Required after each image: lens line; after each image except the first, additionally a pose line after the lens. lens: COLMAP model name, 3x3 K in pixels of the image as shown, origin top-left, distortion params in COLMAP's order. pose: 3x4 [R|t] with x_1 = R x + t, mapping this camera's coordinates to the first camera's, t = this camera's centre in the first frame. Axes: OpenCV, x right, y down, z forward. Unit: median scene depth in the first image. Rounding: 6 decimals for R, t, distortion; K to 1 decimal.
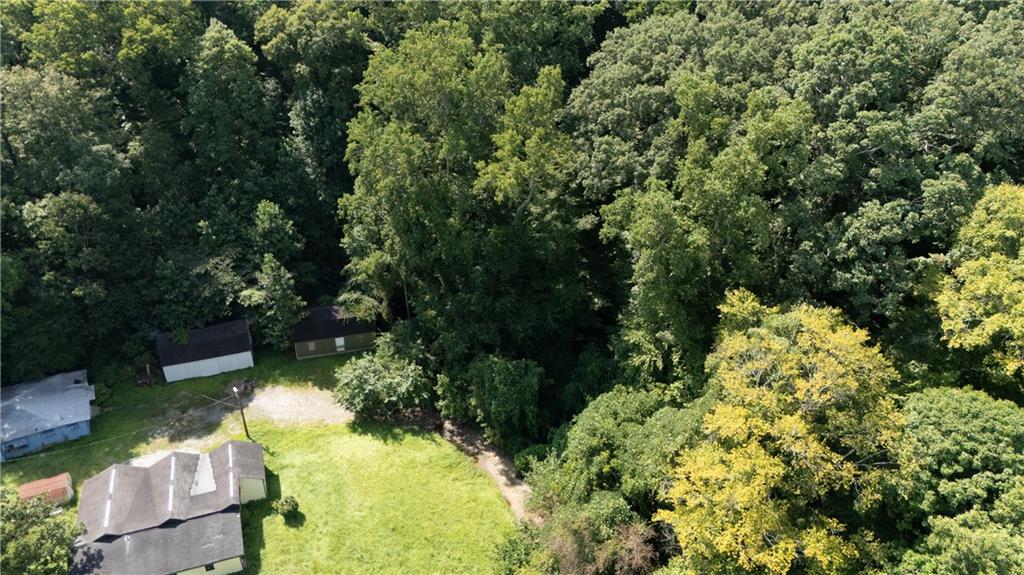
lens RADIAL K [[758.8, 0, 510.6], [0, 758.8, 287.8], [0, 0, 1]] dist [0.082589, -0.083216]
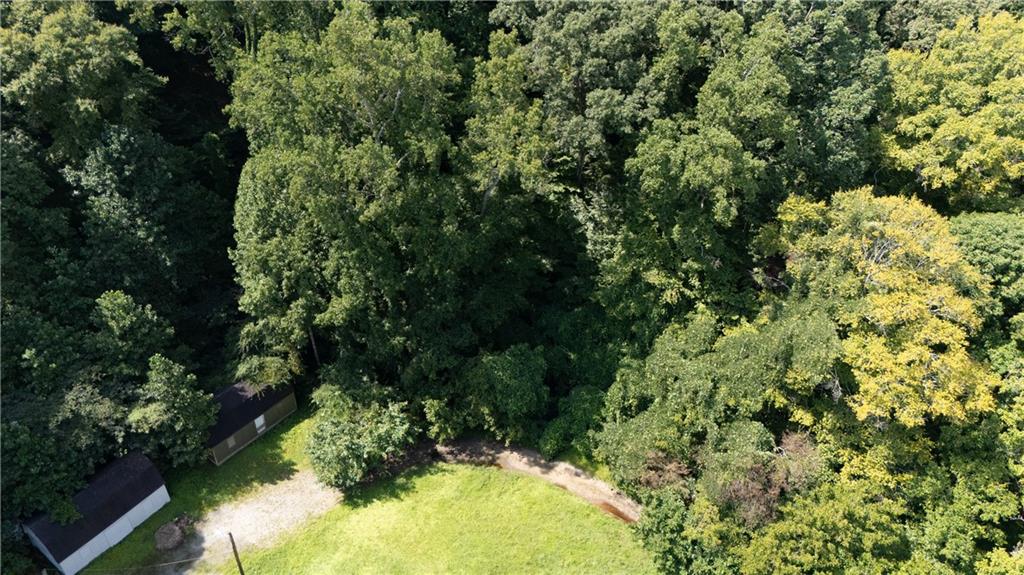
lens RADIAL K [[758.8, 0, 510.6], [0, 758.8, 287.8], [0, 0, 1]] dist [0.082589, -0.083216]
pose [[0.800523, -0.361220, 0.478208, -0.439468], [0.321809, 0.932234, 0.165464, -0.139319], [-0.505570, 0.021434, 0.862519, 0.202869]]
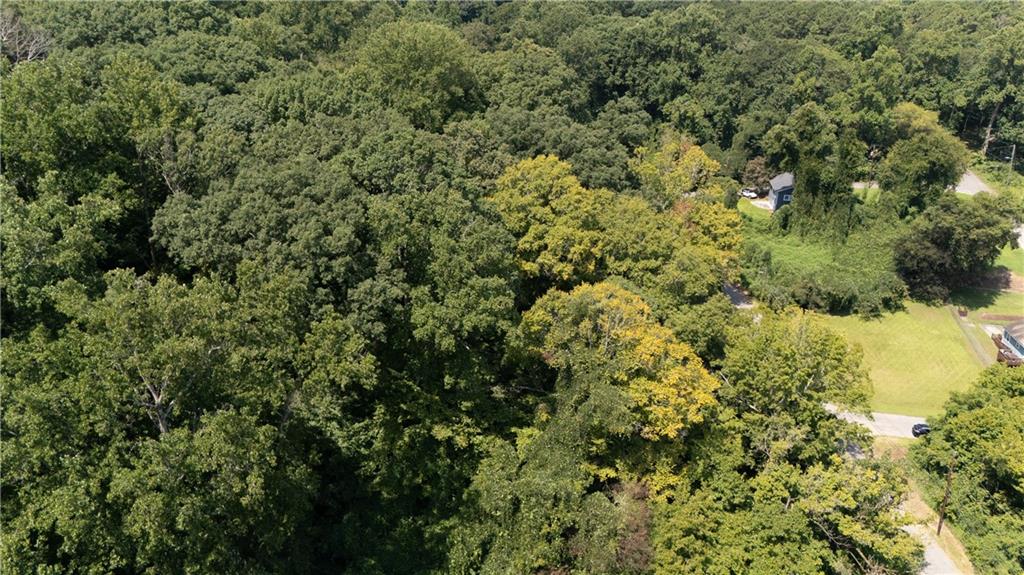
lens RADIAL K [[762.5, 0, 511.6], [0, 762.5, 288.9], [0, 0, 1]] dist [0.076145, -0.078034]
pose [[0.026309, -0.389389, 0.920697, -0.683152], [0.531640, 0.785417, 0.316984, -0.350480], [-0.846562, 0.481140, 0.227678, 0.527896]]
